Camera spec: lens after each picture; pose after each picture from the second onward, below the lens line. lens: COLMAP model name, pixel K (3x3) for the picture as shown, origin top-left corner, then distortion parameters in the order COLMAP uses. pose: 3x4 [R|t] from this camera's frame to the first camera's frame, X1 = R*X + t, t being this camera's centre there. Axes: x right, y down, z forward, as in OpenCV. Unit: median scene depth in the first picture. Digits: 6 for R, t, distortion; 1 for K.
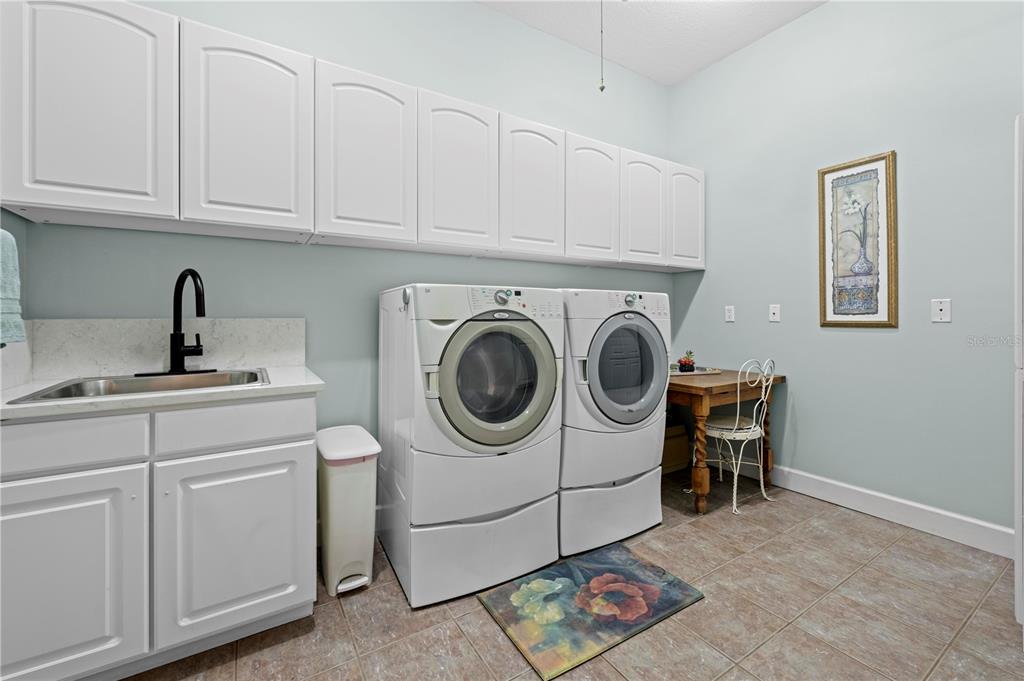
lens RADIAL K [[419.0, 0, 512.4], [0, 419.0, 312.9], [0, 0, 1]] dist [0.000087, 0.000054]
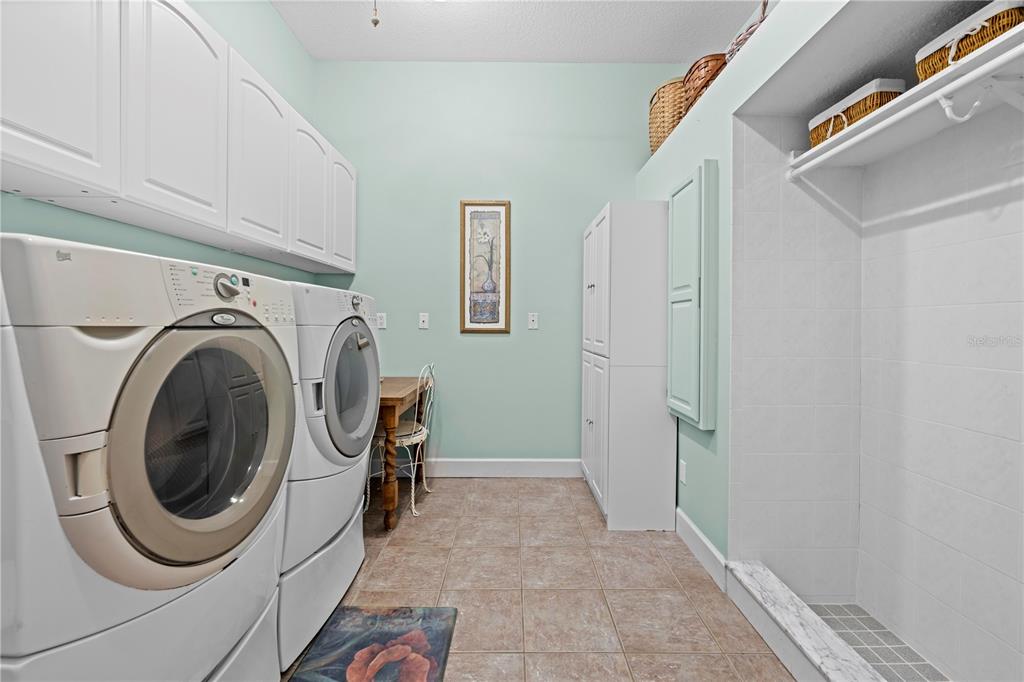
lens RADIAL K [[416.7, 0, 512.0], [0, 416.7, 328.0], [0, 0, 1]] dist [-0.000492, 0.000033]
pose [[0.532441, 0.000525, 0.846467, -0.230204], [-0.018005, 0.999781, 0.010705, 0.003986], [-0.846276, -0.020940, 0.532334, 0.297684]]
